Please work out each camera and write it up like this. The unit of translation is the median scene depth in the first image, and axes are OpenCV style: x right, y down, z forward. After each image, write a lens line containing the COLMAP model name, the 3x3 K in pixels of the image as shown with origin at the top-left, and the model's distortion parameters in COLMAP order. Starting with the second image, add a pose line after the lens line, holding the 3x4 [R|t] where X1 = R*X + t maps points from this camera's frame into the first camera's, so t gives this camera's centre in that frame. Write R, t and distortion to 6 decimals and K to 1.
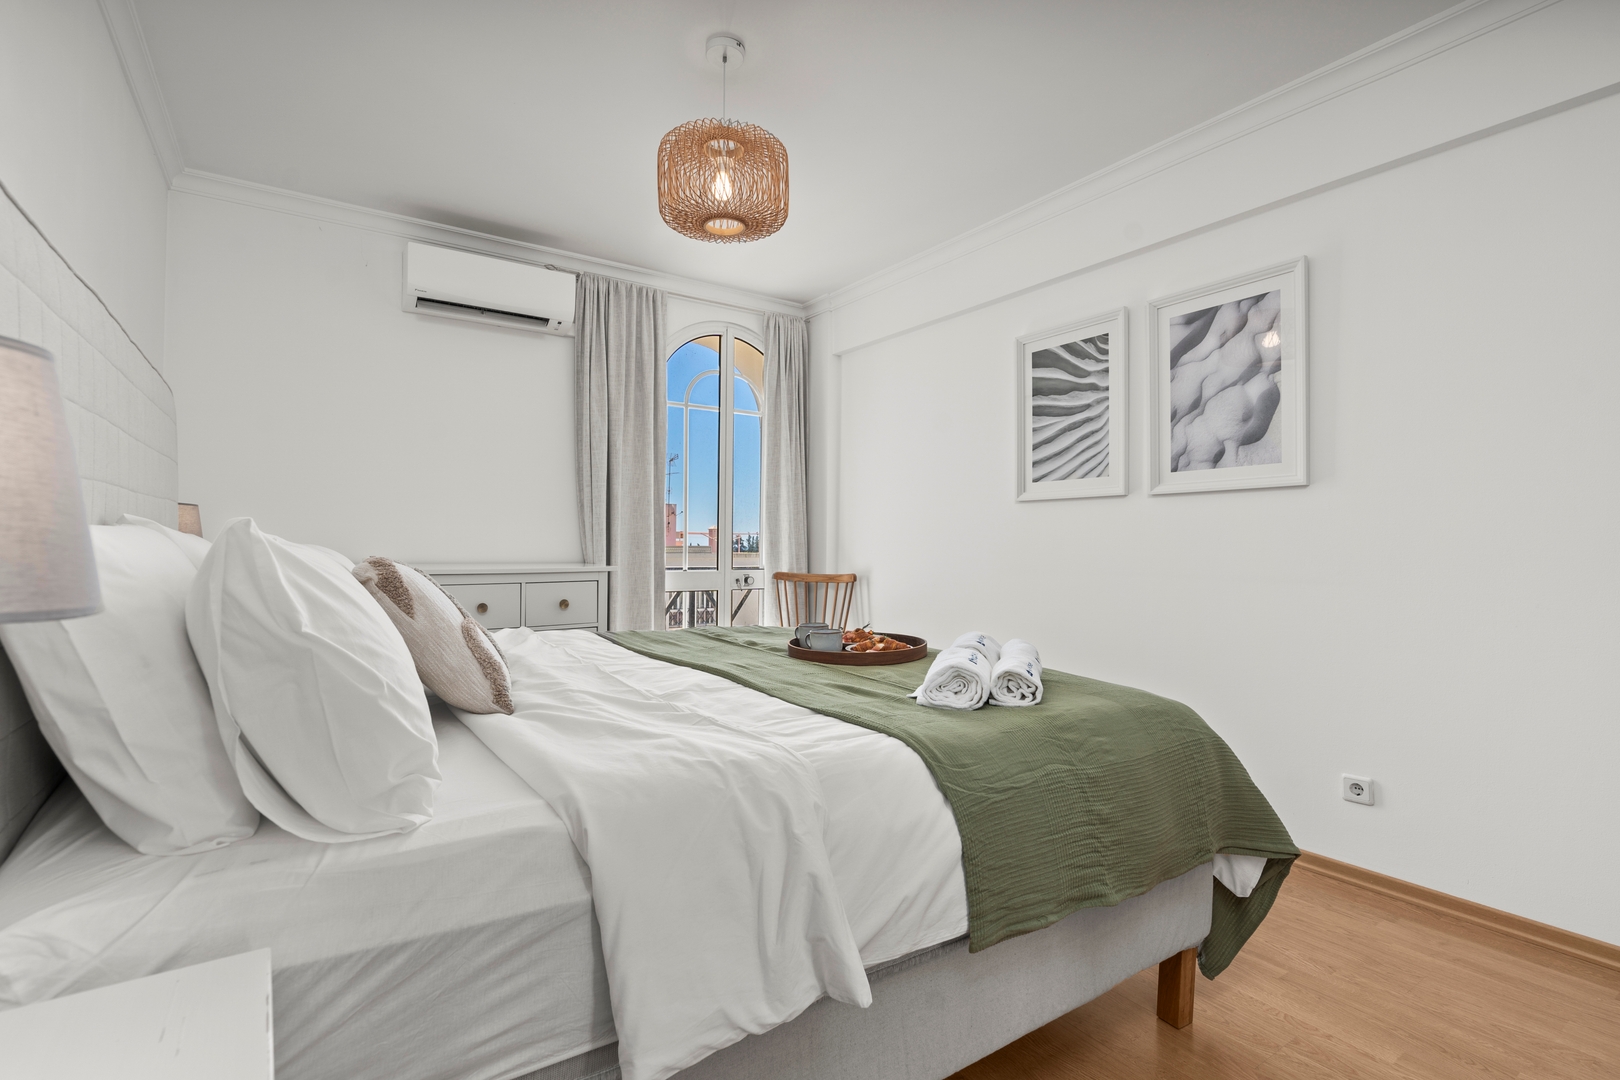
lens RADIAL K [[756.3, 0, 810.0], [0, 756.3, 540.0], [0, 0, 1]] dist [-0.001658, -0.000010]
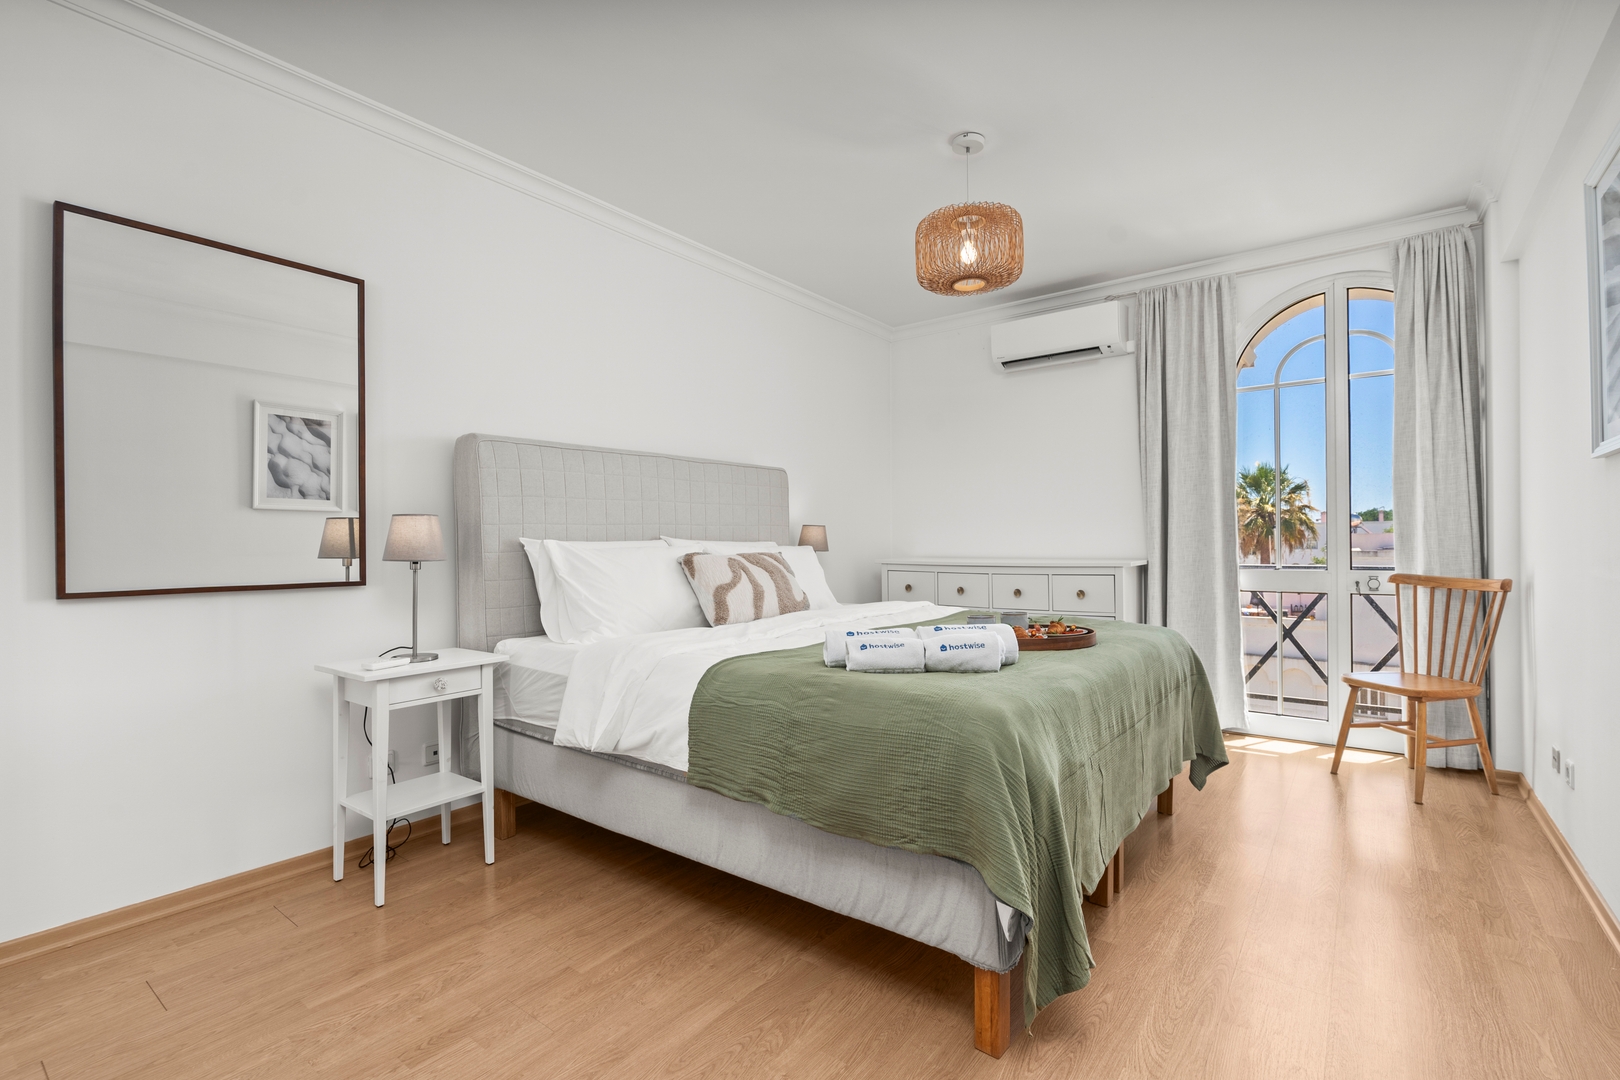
lens RADIAL K [[742.2, 0, 806.2], [0, 742.2, 529.7], [0, 0, 1]] dist [-0.011689, 0.000660]
pose [[0.310507, -0.031604, -0.950045, 0.546310], [0.018519, 0.999459, -0.027195, 0.007562], [0.950391, -0.009149, 0.310925, 0.213774]]
